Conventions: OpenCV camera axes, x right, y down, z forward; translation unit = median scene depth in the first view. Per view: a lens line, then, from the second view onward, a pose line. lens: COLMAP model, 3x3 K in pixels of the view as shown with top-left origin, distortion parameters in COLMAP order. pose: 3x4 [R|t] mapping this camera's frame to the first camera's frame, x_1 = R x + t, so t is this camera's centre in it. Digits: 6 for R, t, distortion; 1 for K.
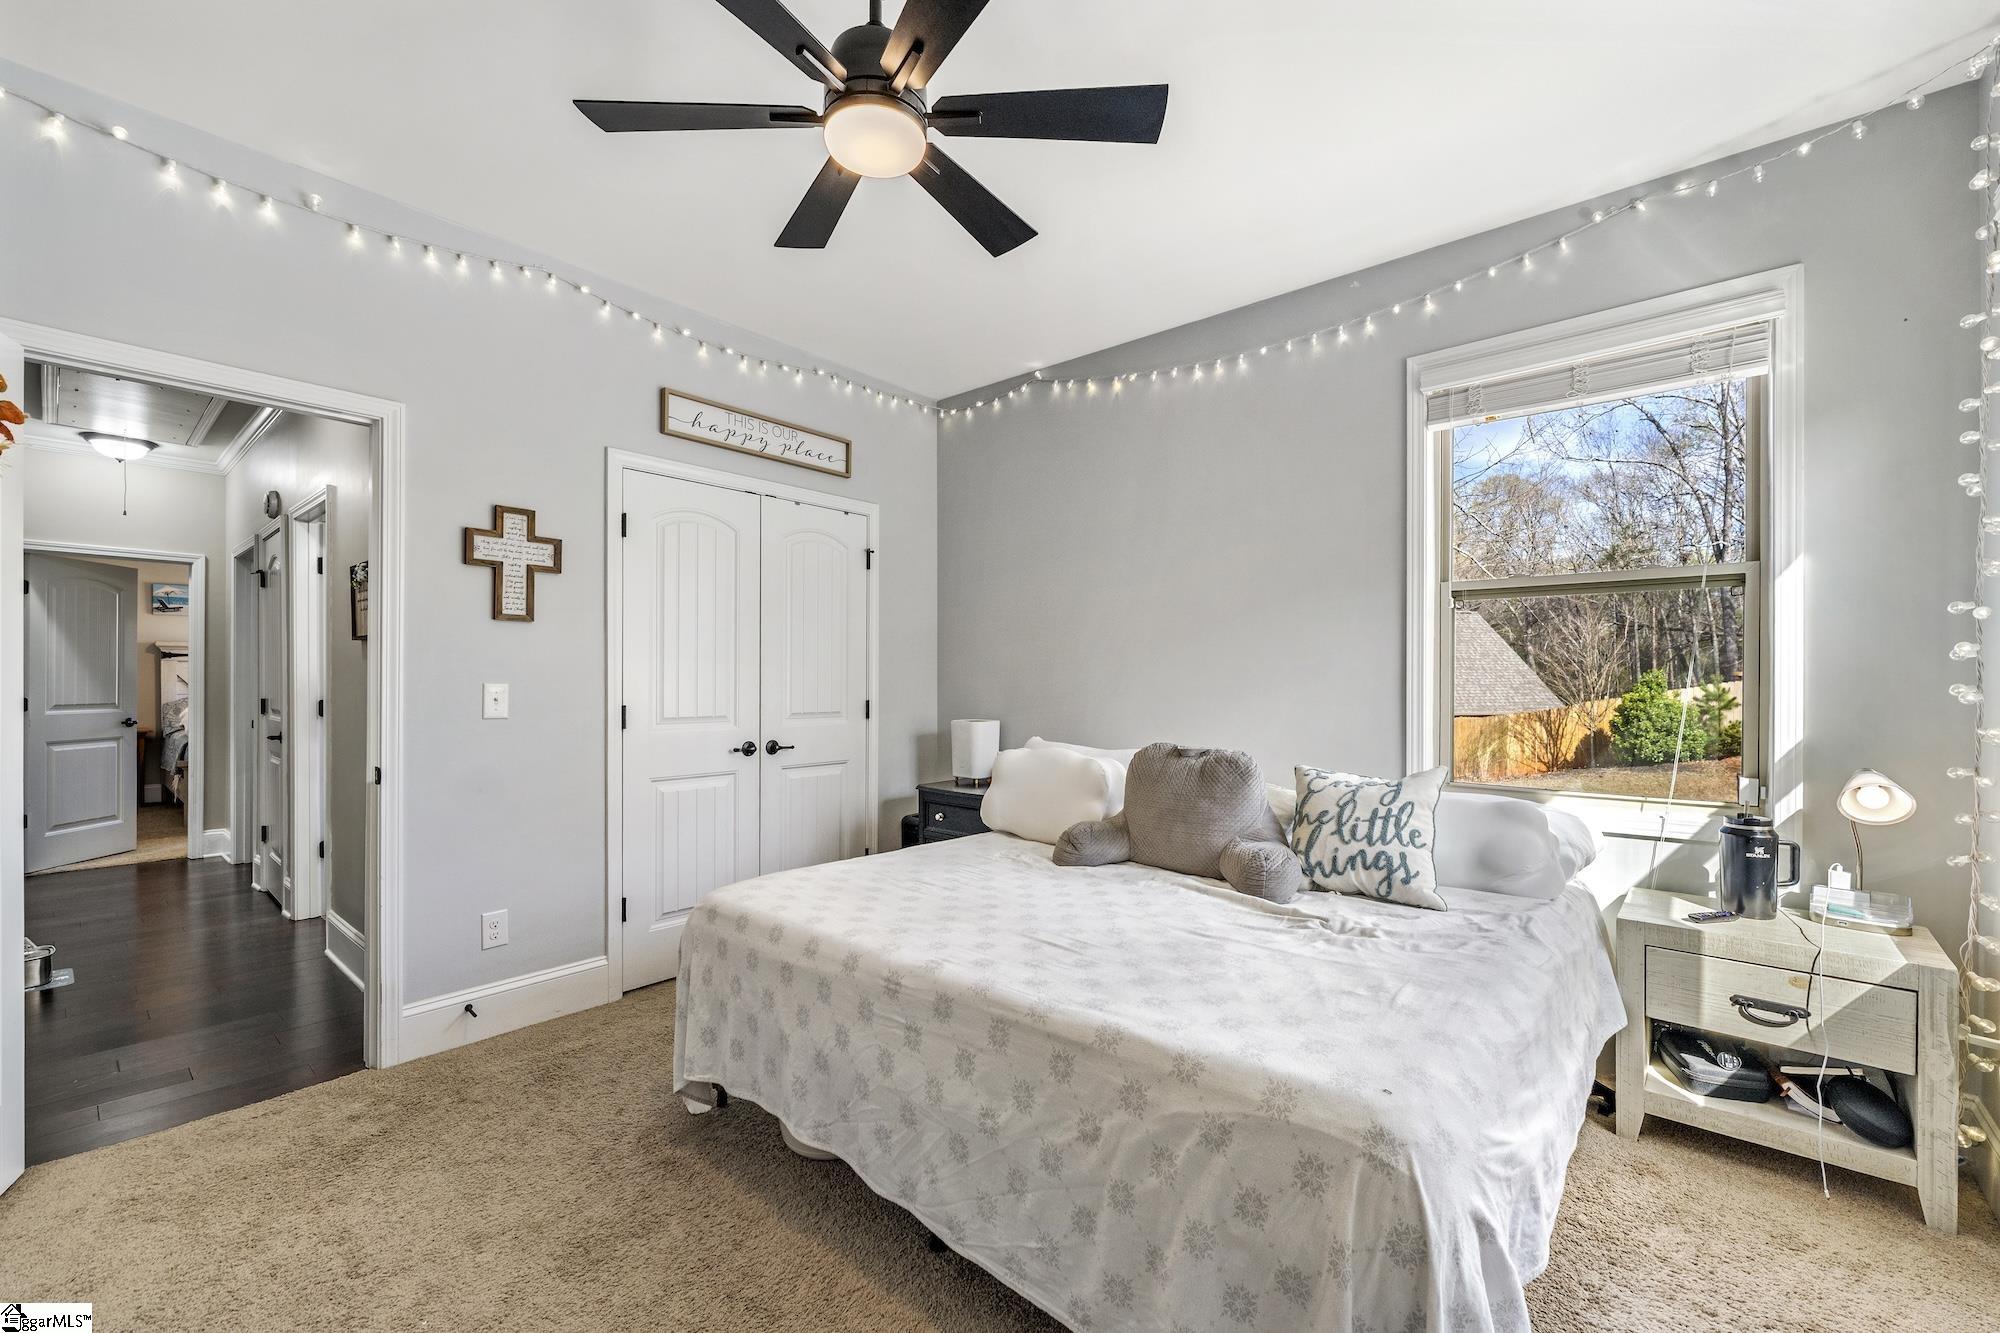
lens RADIAL K [[808.9, 0, 1000.0], [0, 808.9, 666.5], [0, 0, 1]] dist [0.001361, 0.000114]
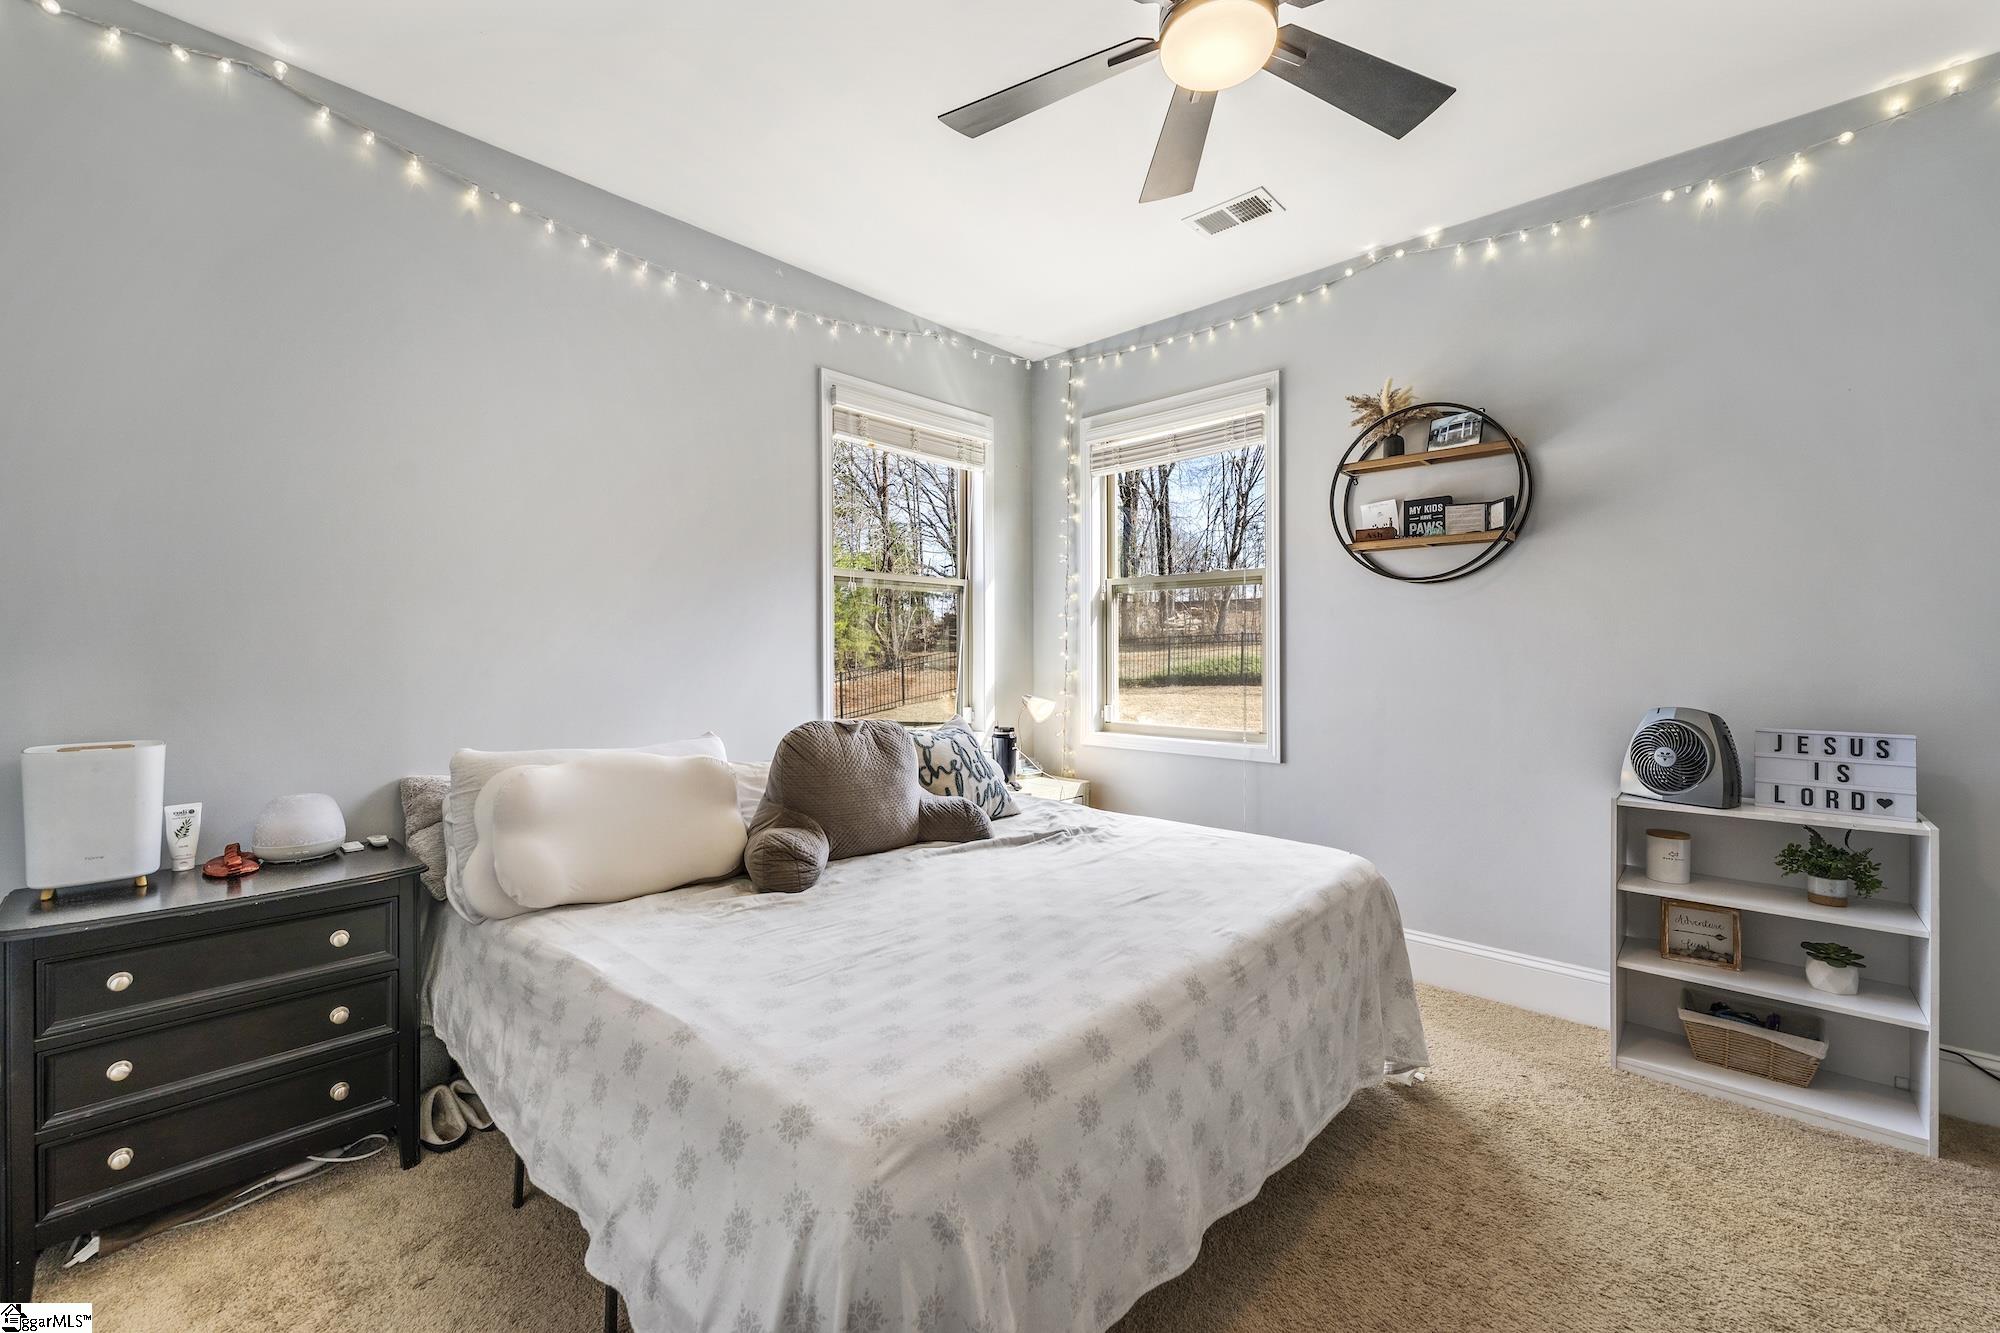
lens RADIAL K [[800.9, 0, 997.1], [0, 800.9, 641.4], [0, 0, 1]] dist [-0.000042, -0.000099]
pose [[0.052052, 0.008615, 0.998607, -0.762177], [-0.012181, 0.999894, -0.007991, 0.012897], [-0.998570, -0.011748, 0.052152, 0.871478]]
